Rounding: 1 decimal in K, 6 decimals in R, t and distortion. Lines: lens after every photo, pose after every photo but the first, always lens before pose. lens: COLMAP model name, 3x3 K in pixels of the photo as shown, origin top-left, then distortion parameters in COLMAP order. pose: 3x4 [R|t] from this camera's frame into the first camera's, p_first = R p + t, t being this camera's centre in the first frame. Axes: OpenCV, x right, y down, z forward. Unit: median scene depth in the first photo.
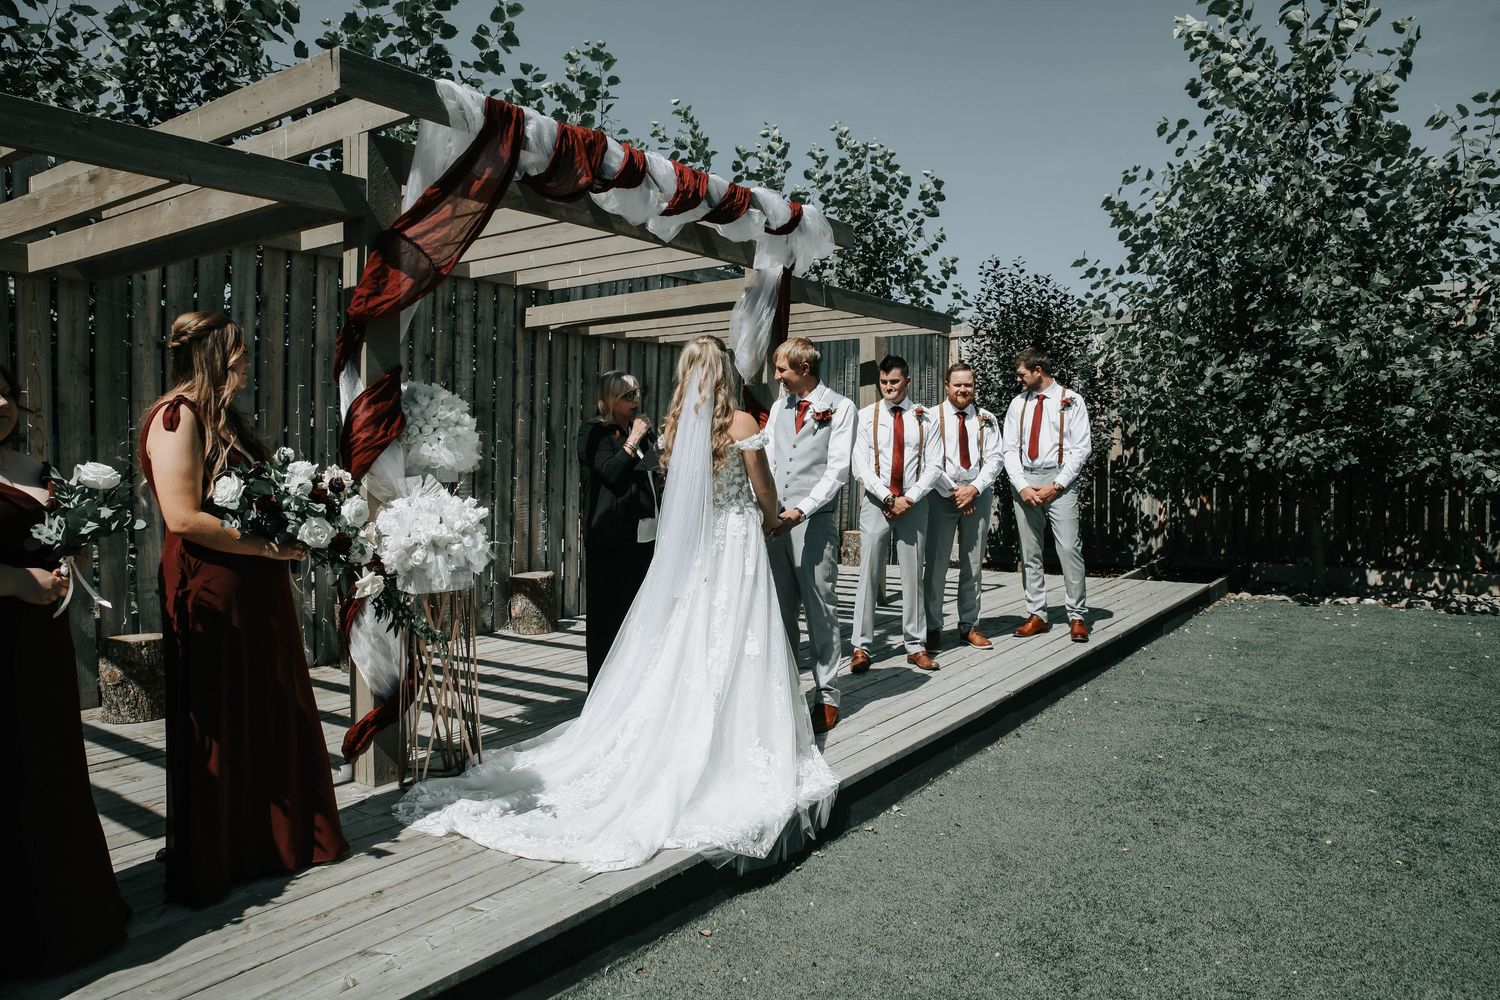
lens RADIAL K [[1023.1, 0, 753.7], [0, 1023.1, 518.5], [0, 0, 1]] dist [-0.109604, 0.090855]
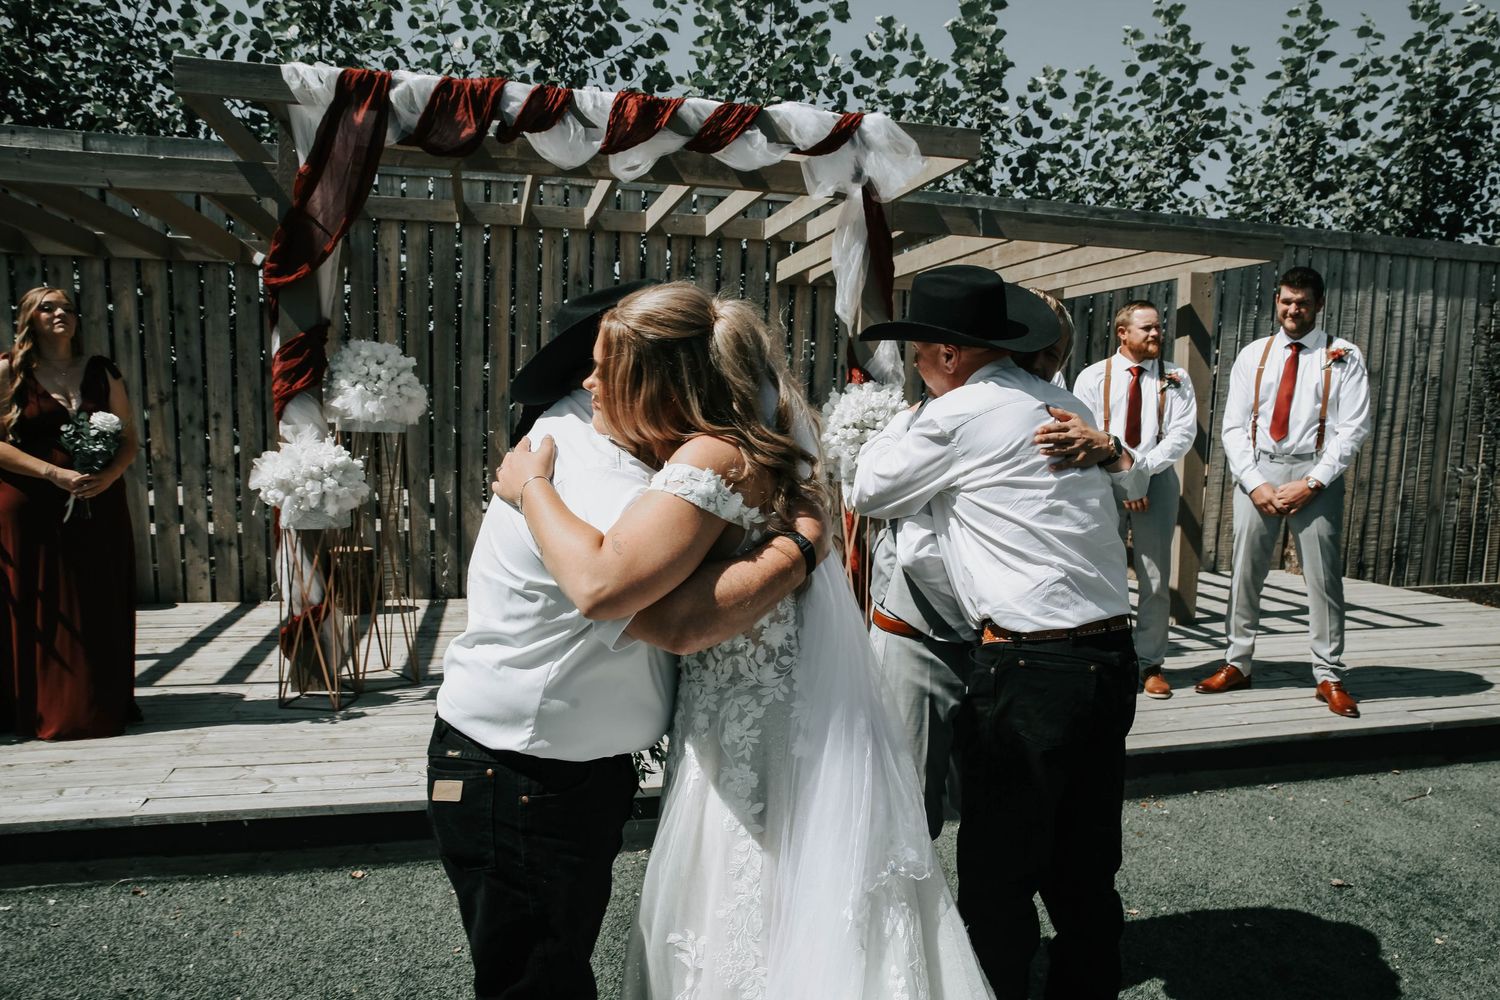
lens RADIAL K [[1023.1, 0, 753.7], [0, 1023.1, 518.5], [0, 0, 1]] dist [-0.109604, 0.090855]
pose [[0.767009, 0.090920, -0.635162, 0.437560], [-0.067767, 0.995852, 0.060717, -0.023034], [0.638048, -0.003527, 0.769989, 0.259693]]
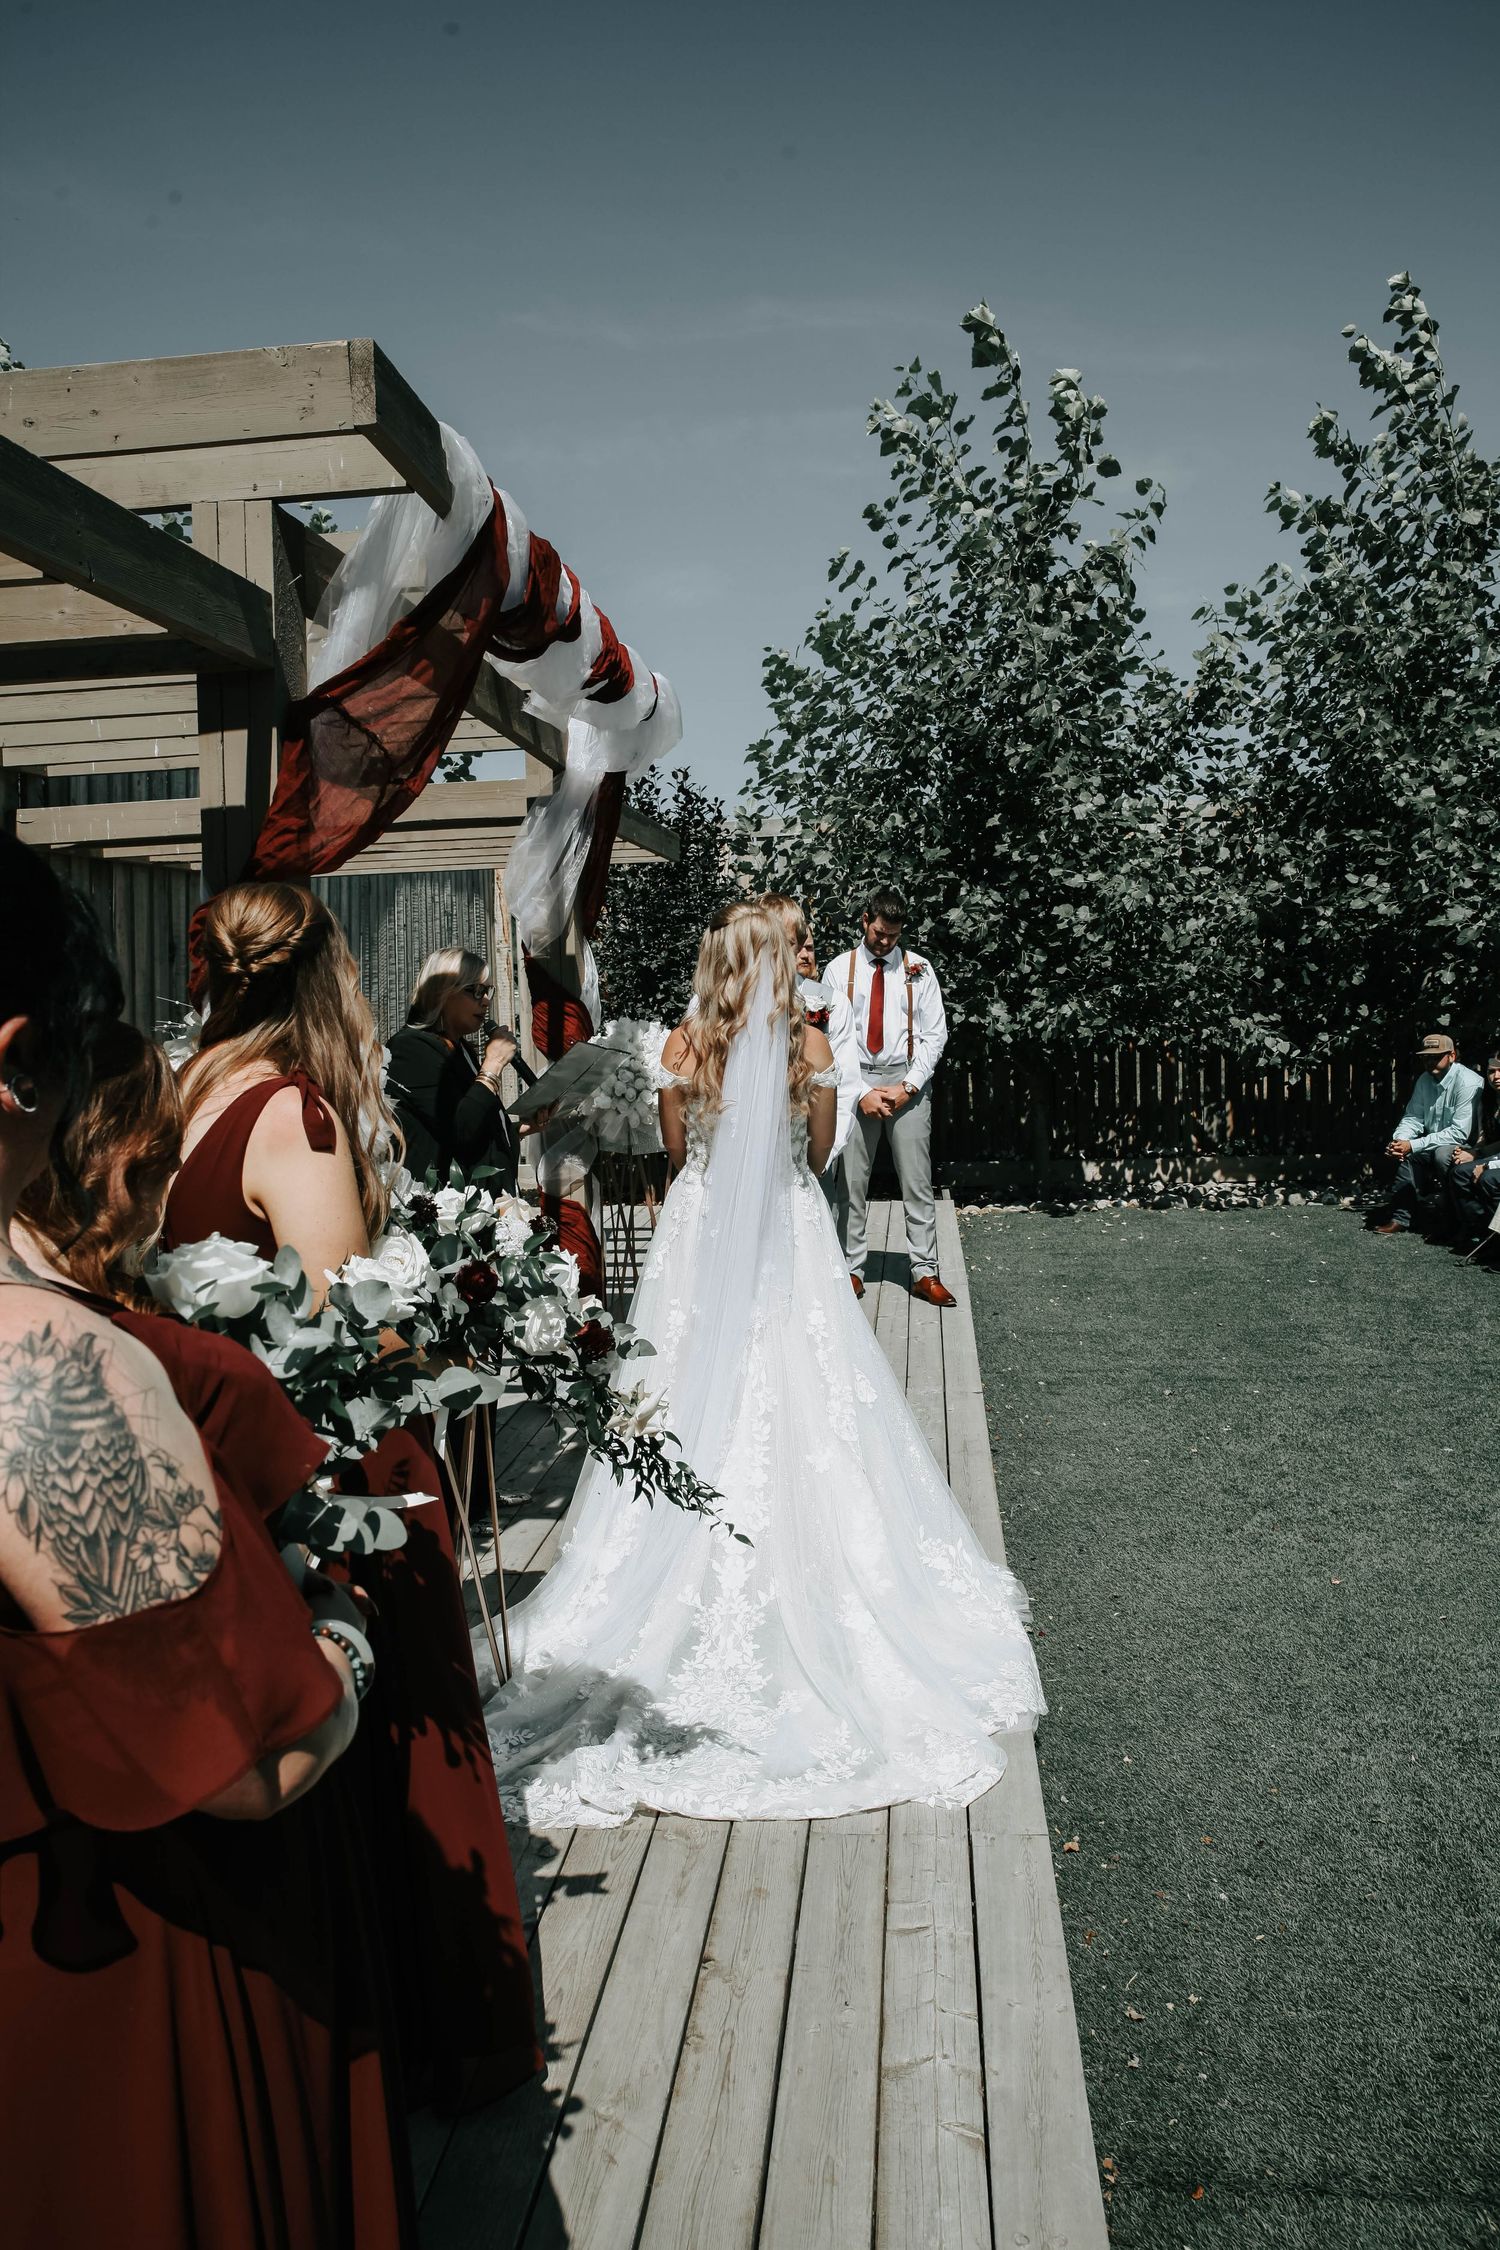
lens RADIAL K [[1534.6, 0, 749.8], [0, 1534.6, 1135.6], [0, 0, 1]] dist [-0.109604, 0.090855]
pose [[0.871914, -0.067920, 0.484926, -0.315970], [0.057973, 0.997687, 0.035501, -0.044336], [-0.486215, -0.002842, 0.873834, 0.121954]]
